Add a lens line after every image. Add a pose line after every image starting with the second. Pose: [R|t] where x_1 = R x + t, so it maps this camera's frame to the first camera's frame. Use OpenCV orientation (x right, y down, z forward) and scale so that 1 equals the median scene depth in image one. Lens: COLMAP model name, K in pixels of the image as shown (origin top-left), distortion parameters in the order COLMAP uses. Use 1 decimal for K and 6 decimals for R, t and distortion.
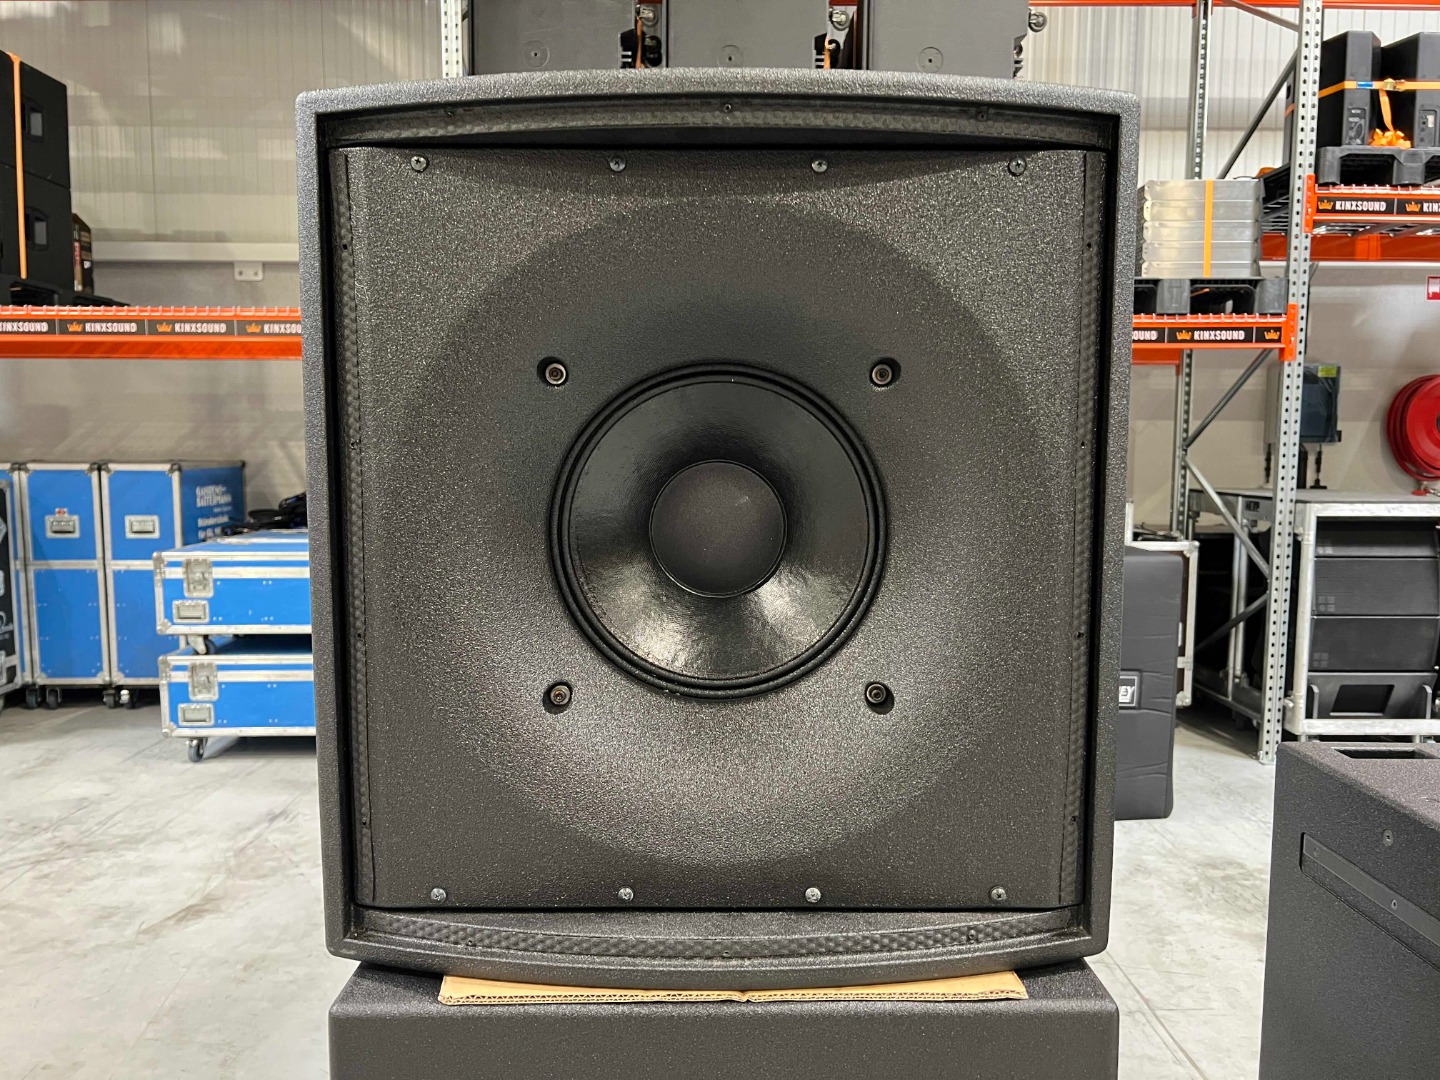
lens RADIAL K [[1094.7, 0, 720.0], [0, 1094.7, 540.0], [0, 0, 1]] dist [0.053975, -0.078122]
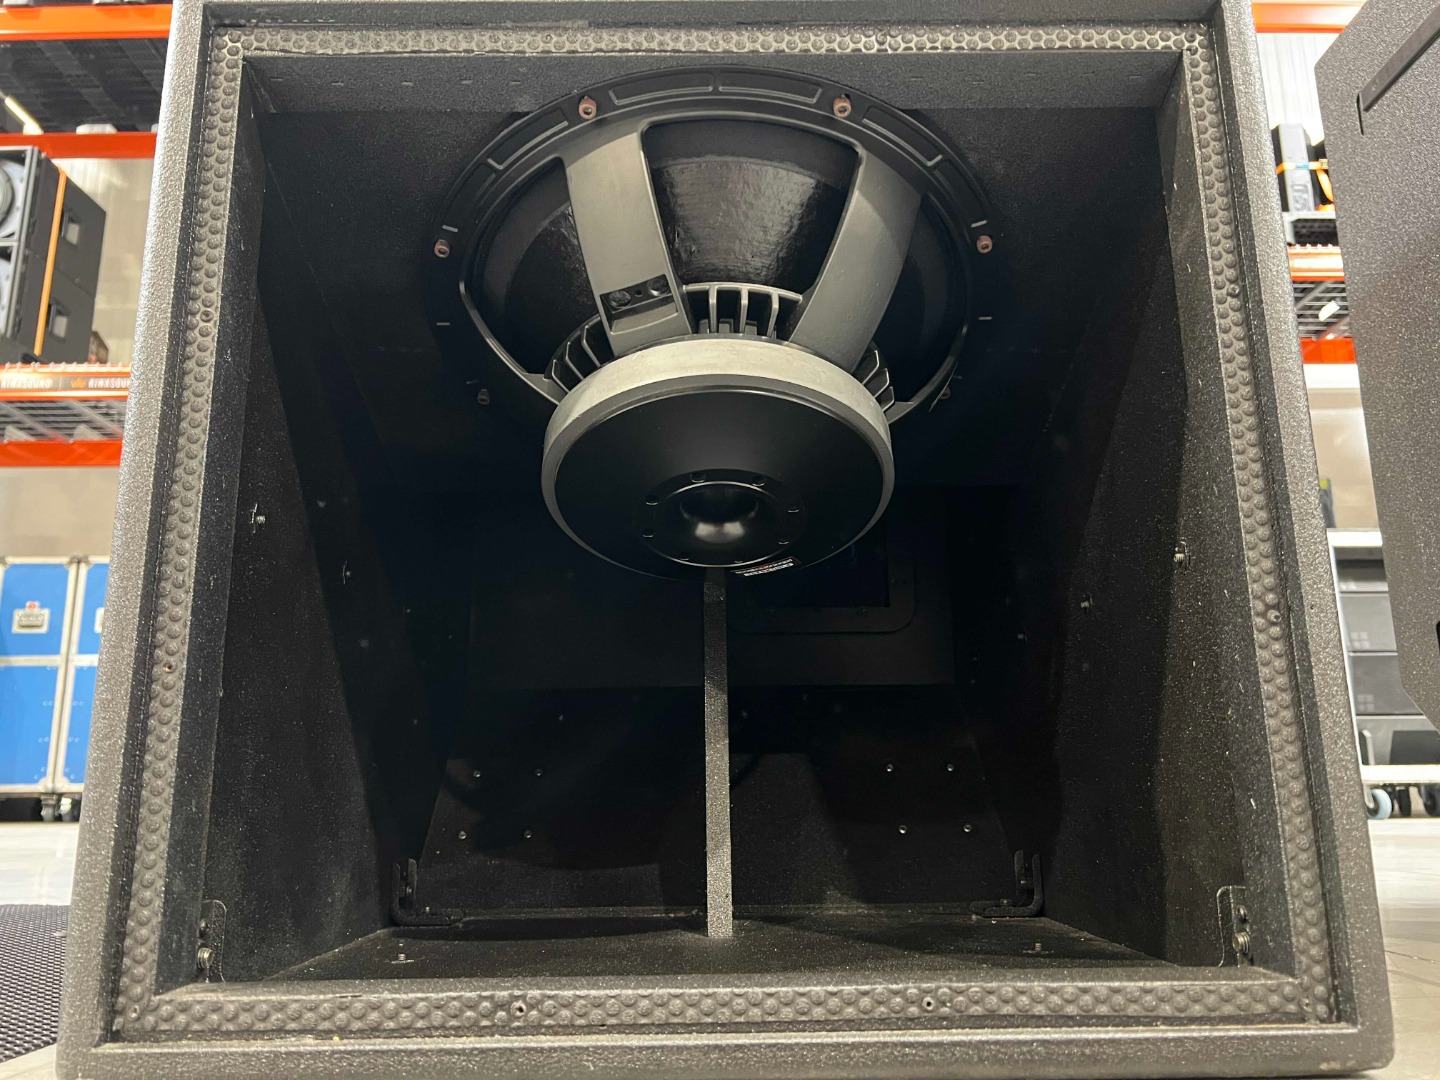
lens RADIAL K [[1094.7, 0, 720.0], [0, 1094.7, 540.0], [0, 0, 1]] dist [0.053975, -0.078122]
pose [[0.999891, -0.013896, 0.005083, -0.001090], [0.014789, 0.949492, -0.313444, 0.231287], [-0.000471, 0.313484, 0.949593, 0.068185]]
